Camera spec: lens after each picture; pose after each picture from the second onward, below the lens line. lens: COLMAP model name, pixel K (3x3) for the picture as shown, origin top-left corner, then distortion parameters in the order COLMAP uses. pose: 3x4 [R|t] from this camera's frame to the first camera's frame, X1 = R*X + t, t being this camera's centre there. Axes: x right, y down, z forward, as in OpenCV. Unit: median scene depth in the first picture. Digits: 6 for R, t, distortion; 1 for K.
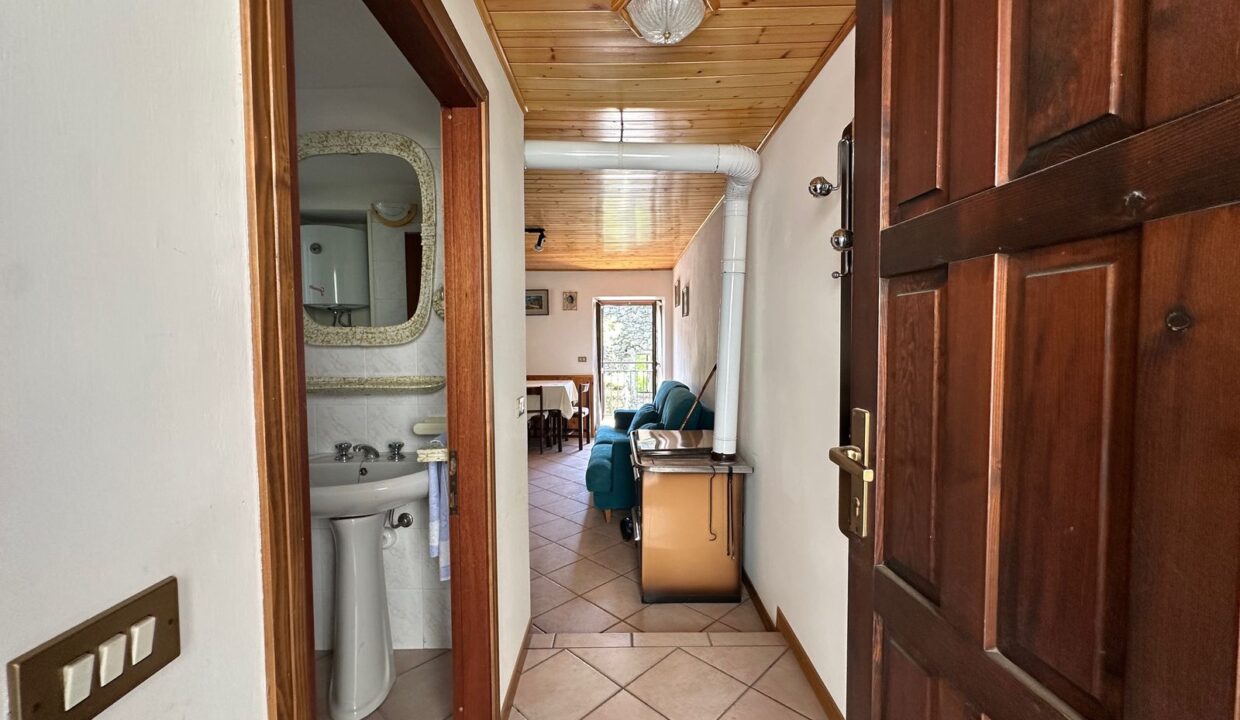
lens RADIAL K [[498.6, 0, 620.1], [0, 498.6, 355.2], [0, 0, 1]] dist [-0.003159, 0.000823]
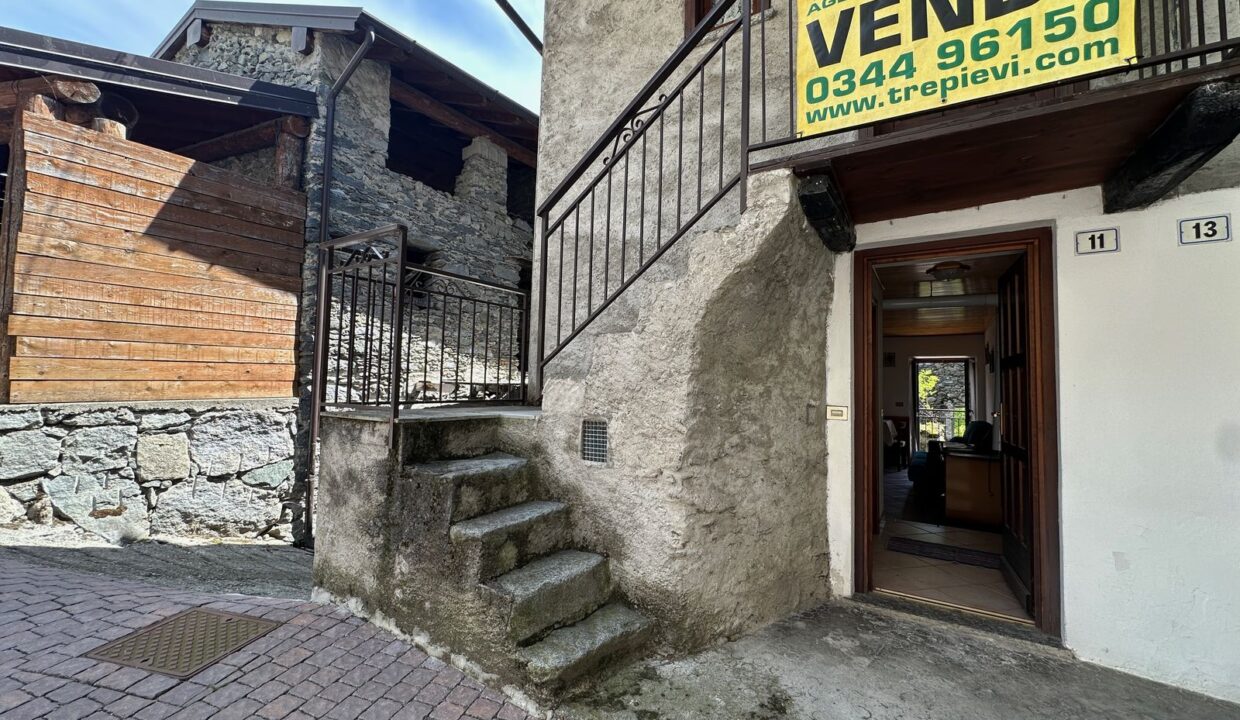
lens RADIAL K [[498.6, 0, 614.5], [0, 498.6, 358.8], [0, 0, 1]] dist [-0.003159, 0.000823]
pose [[0.838999, -0.006726, -0.544092, 0.008682], [-0.044459, 0.995733, -0.080866, 0.029411], [0.542314, 0.092036, 0.835120, -0.525293]]
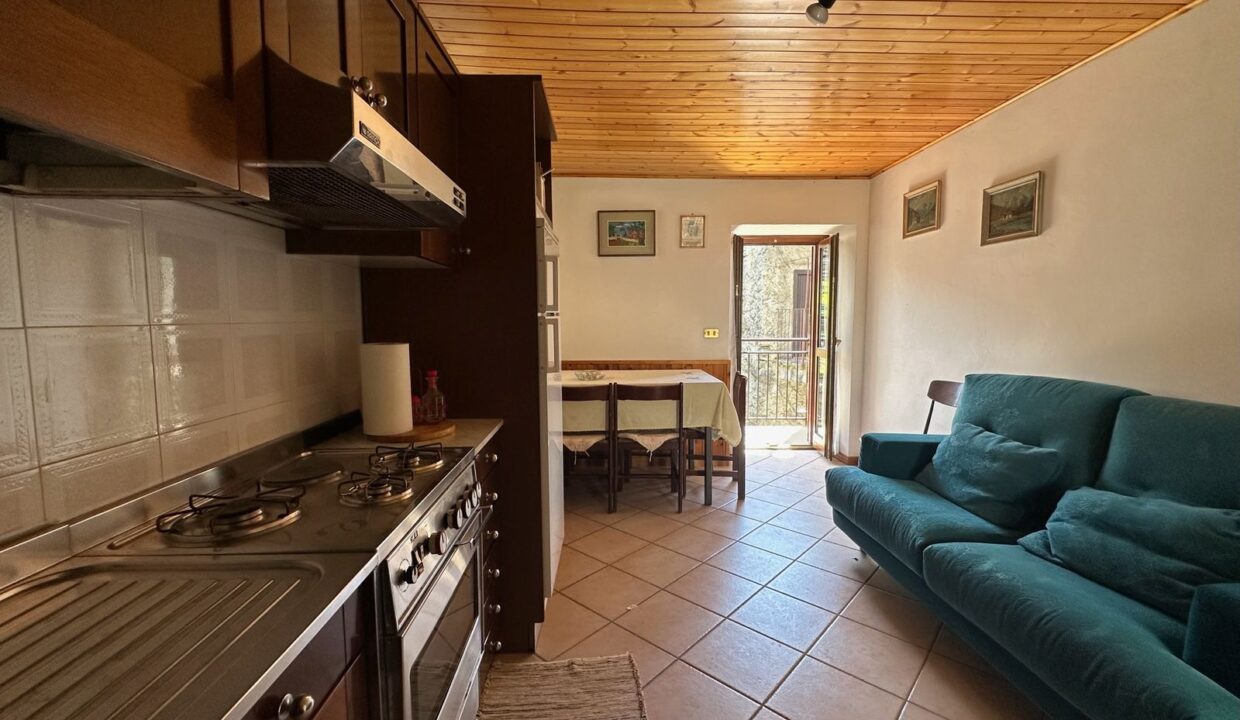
lens RADIAL K [[498.6, 0, 613.0], [0, 498.6, 360.7], [0, 0, 1]] dist [-0.003159, 0.000823]
pose [[0.999303, -0.000010, 0.037342, -0.219974], [-0.001869, 0.998733, 0.050293, 0.011782], [-0.037296, -0.050327, 0.998036, 0.433548]]
